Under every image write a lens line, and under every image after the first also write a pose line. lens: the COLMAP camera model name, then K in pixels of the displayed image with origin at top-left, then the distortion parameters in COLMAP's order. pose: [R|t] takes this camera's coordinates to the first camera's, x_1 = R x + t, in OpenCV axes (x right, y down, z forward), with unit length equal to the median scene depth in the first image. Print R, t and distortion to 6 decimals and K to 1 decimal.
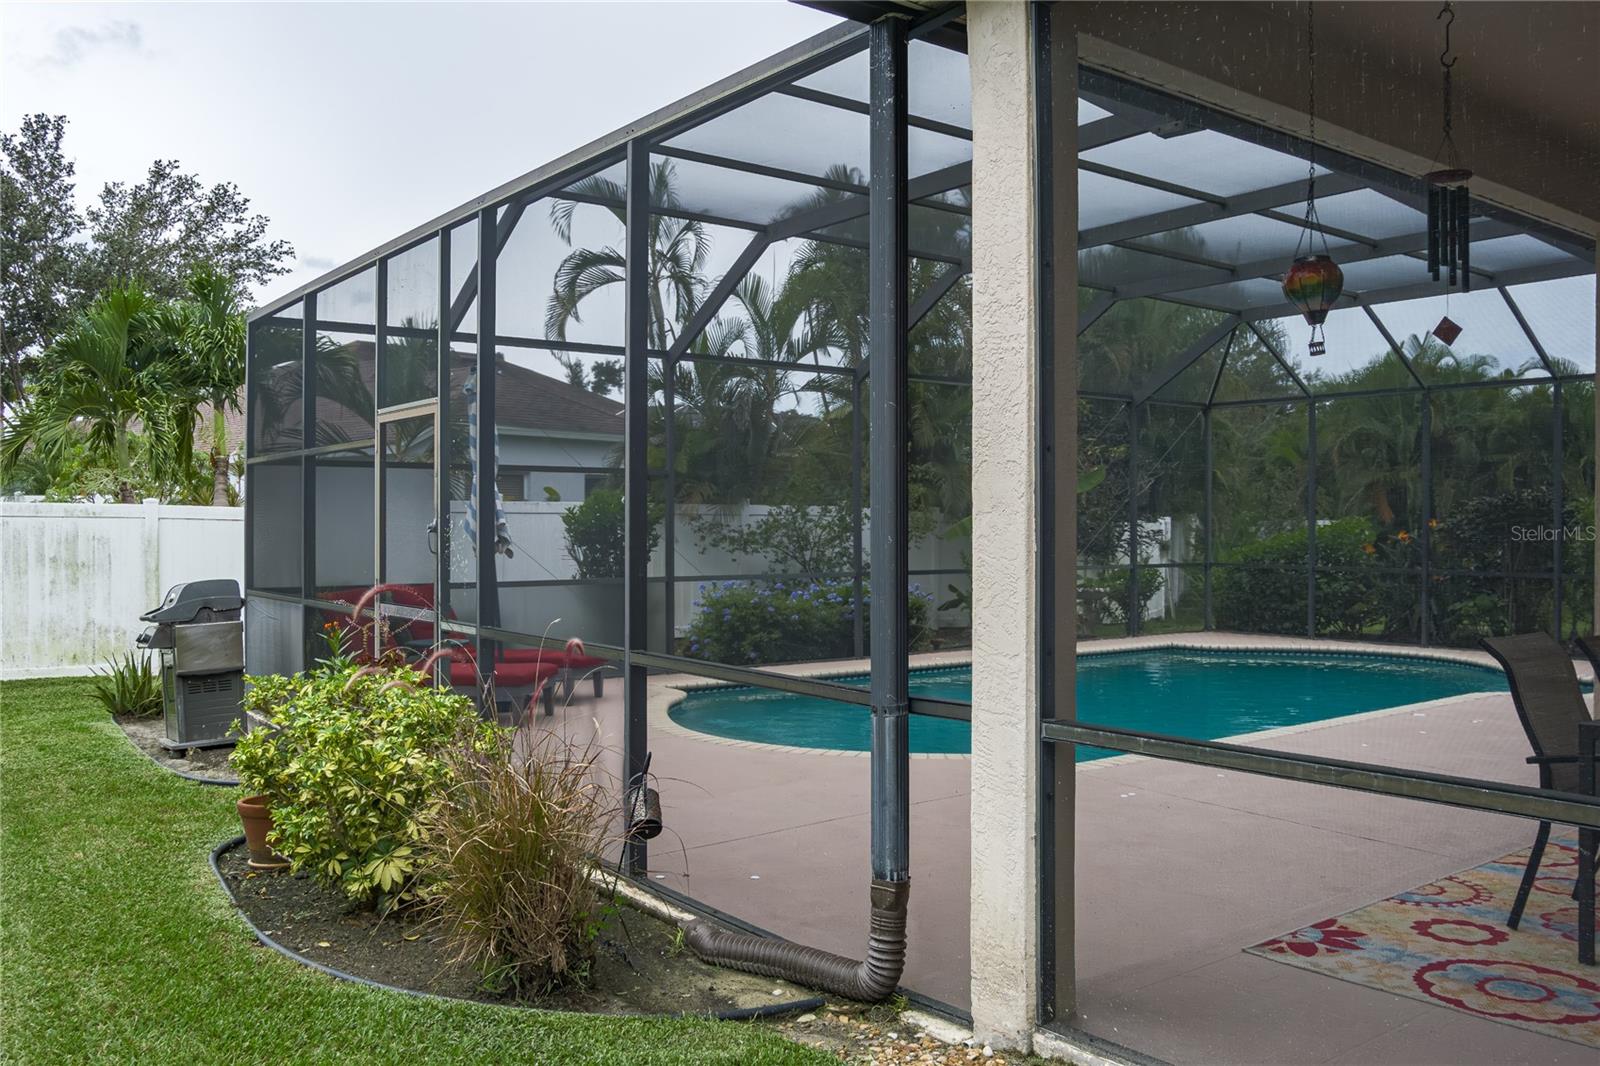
lens RADIAL K [[1326.4, 0, 780.3], [0, 1326.4, 528.7], [0, 0, 1]] dist [-0.057791, 0.003313]
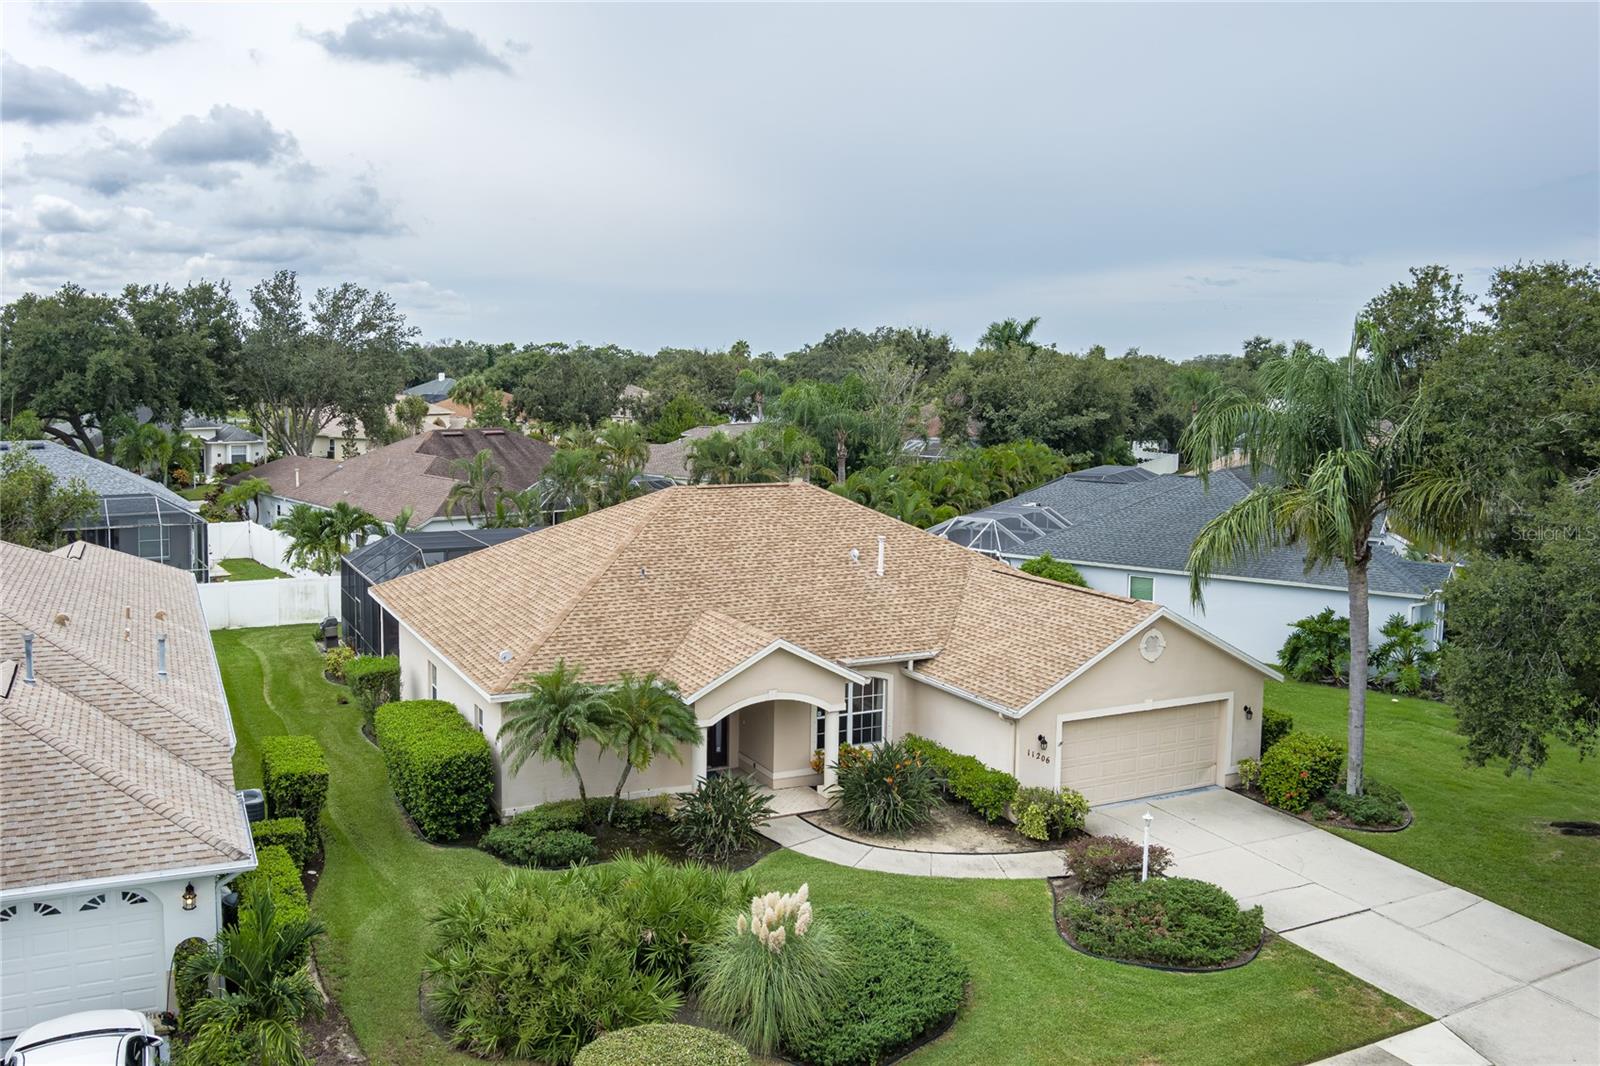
lens RADIAL K [[1289.2, 0, 739.5], [0, 1289.2, 526.4], [0, 0, 1]] dist [-0.087422, 0.040451]
pose [[0.985054, 0.033835, -0.168890, 0.348326], [-0.013666, 0.992778, 0.119185, -0.165774], [0.171702, -0.115095, 0.978402, -0.631935]]
